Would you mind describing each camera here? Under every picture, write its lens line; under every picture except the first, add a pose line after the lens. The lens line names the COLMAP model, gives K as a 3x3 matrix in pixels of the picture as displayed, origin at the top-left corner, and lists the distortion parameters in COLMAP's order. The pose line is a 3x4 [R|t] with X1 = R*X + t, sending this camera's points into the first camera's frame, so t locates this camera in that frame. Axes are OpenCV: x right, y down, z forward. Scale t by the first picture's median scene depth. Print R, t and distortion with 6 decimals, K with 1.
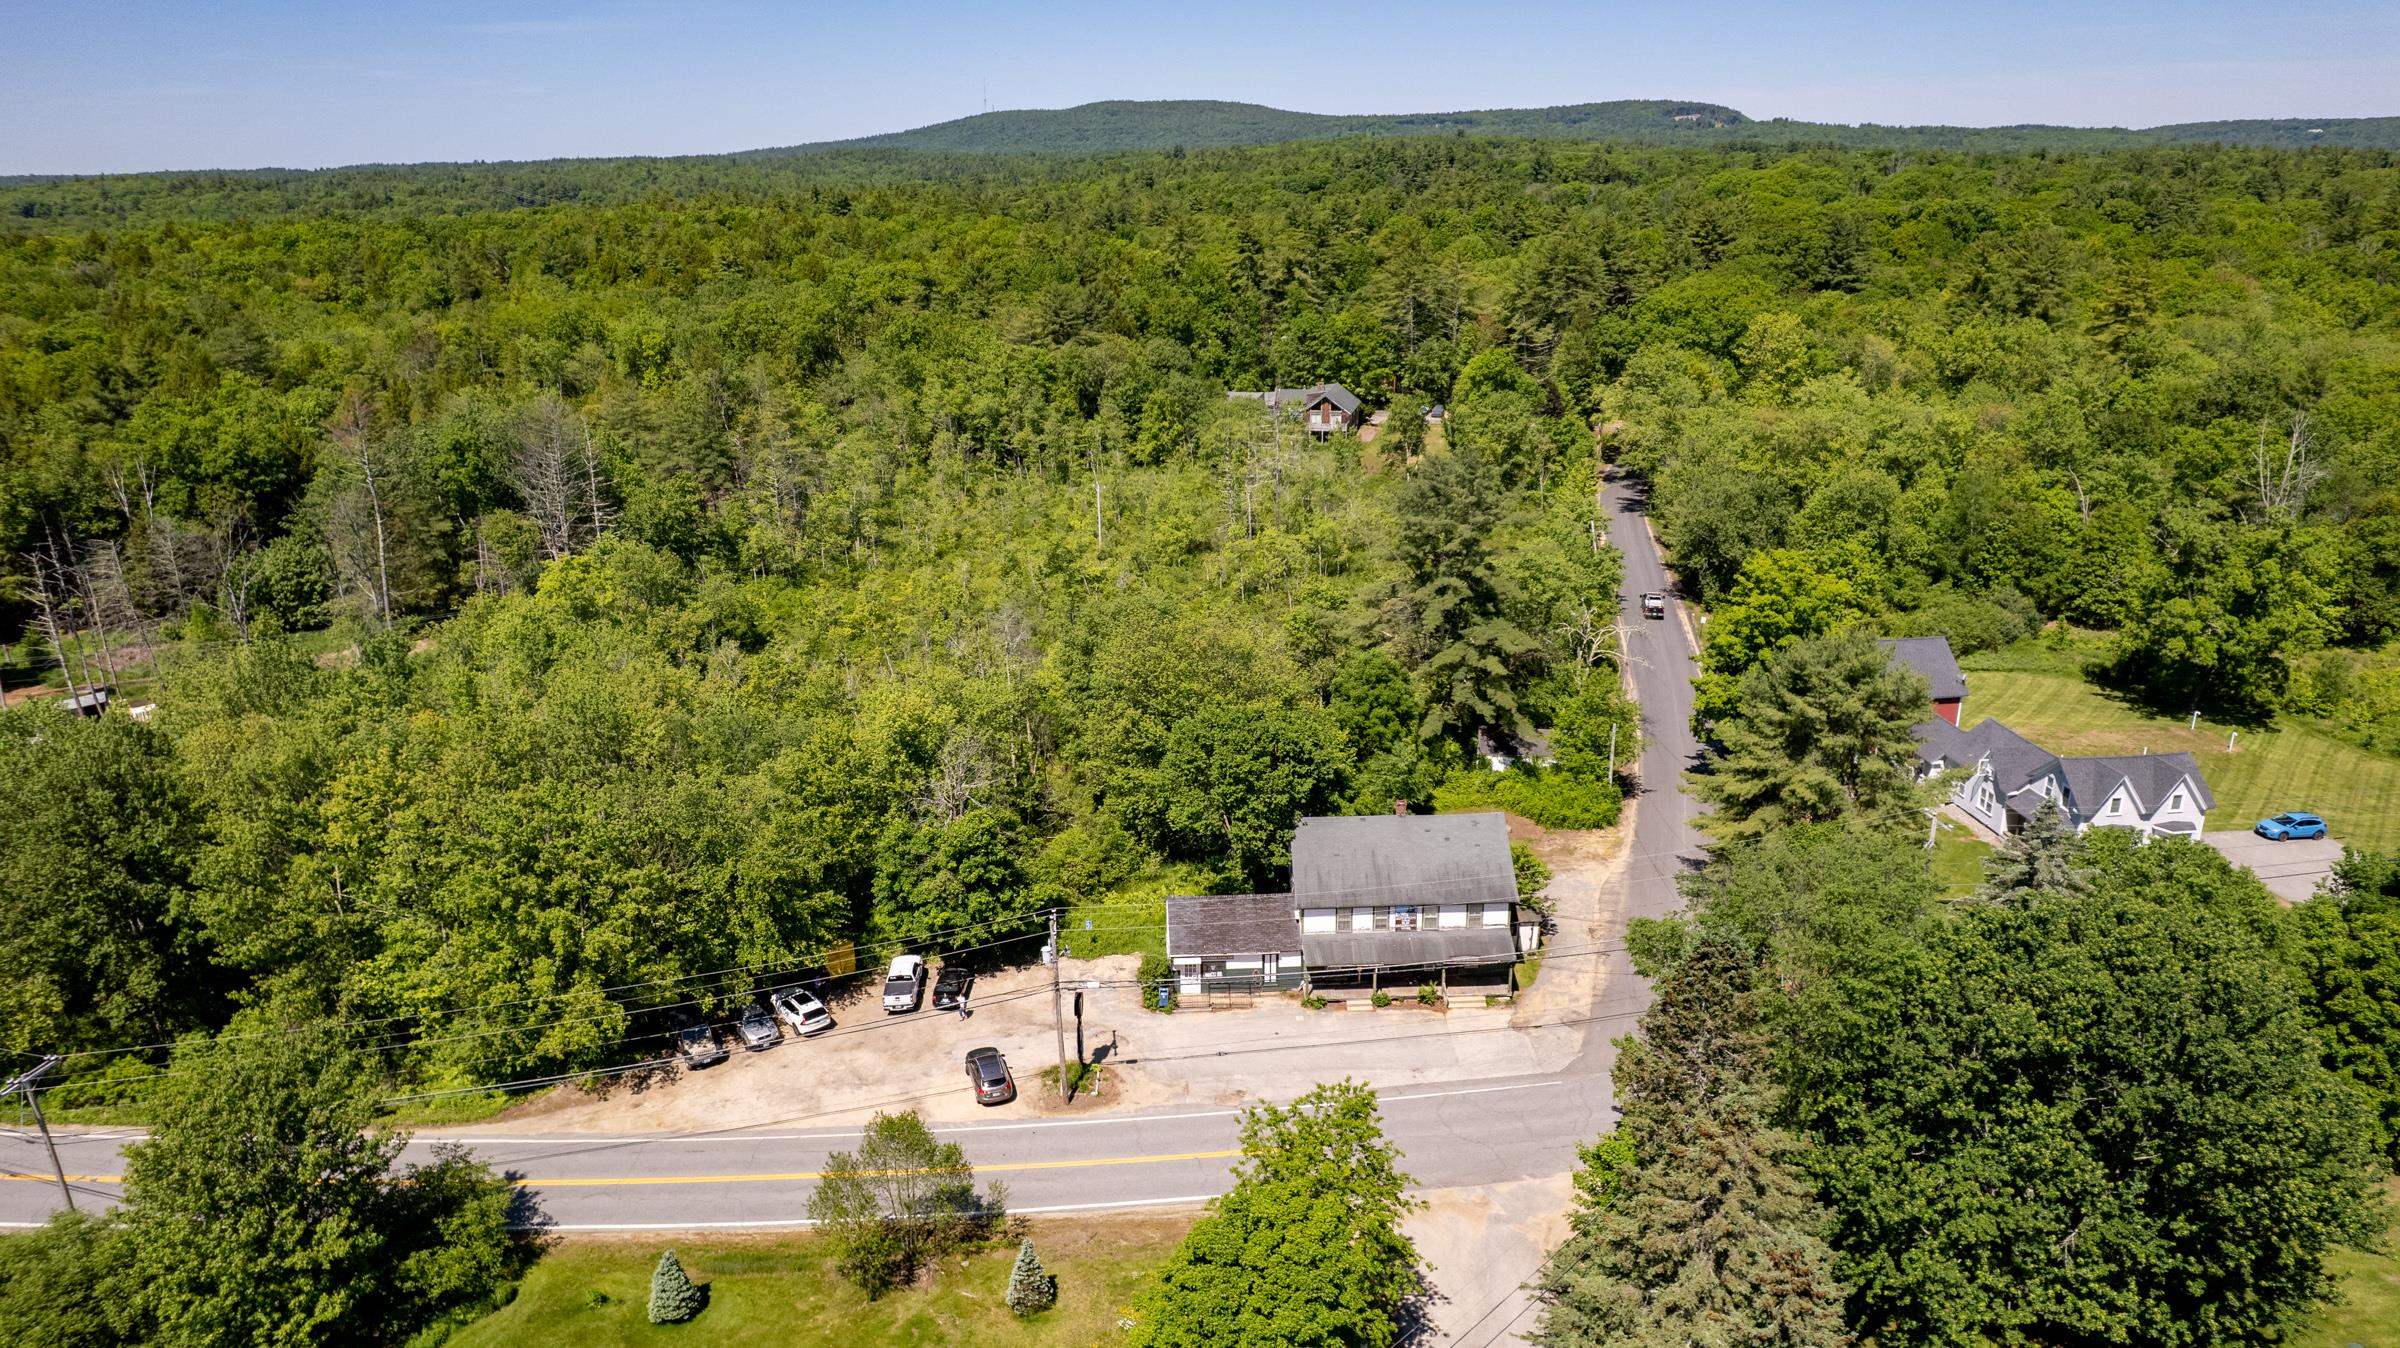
lens RADIAL K [[1528.5, 0, 1200.0], [0, 1528.5, 674.0], [0, 0, 1]] dist [-0.075893, 0.058394]
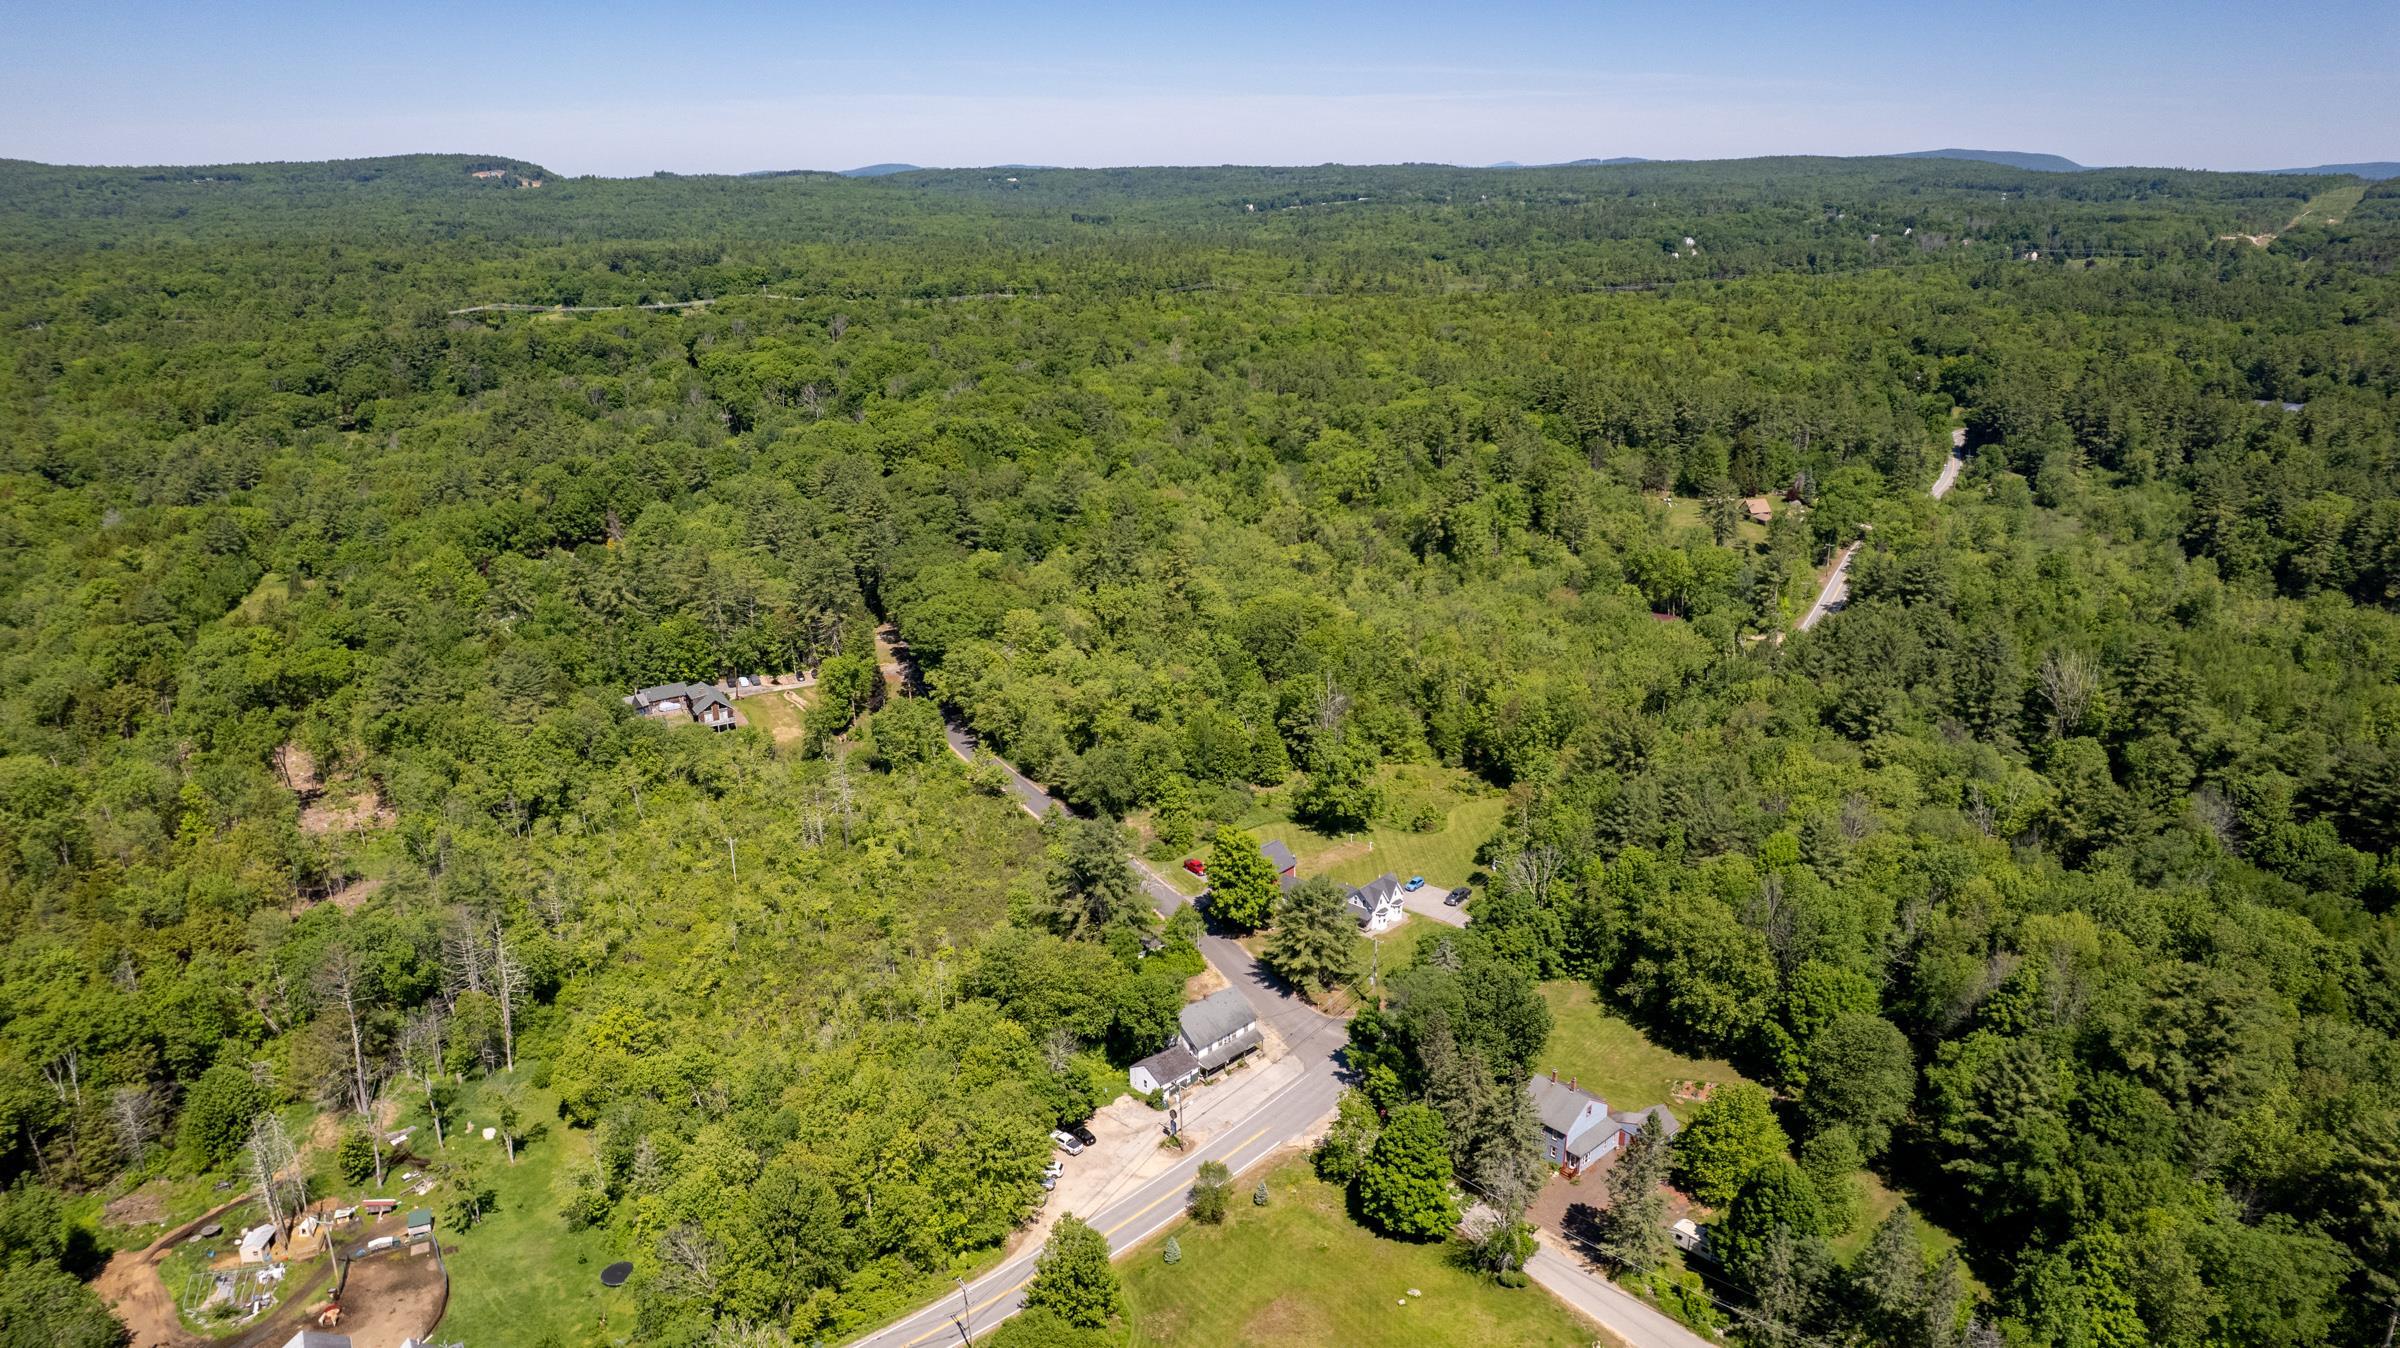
lens RADIAL K [[1525.2, 0, 1200.0], [0, 1525.2, 674.0], [0, 0, 1]] dist [-0.056607, 0.000999]
pose [[0.736615, -0.203854, 0.644858, -1.343510], [0.210899, 0.975184, 0.067369, -0.585094], [-0.642588, 0.086375, 0.761328, -0.917359]]
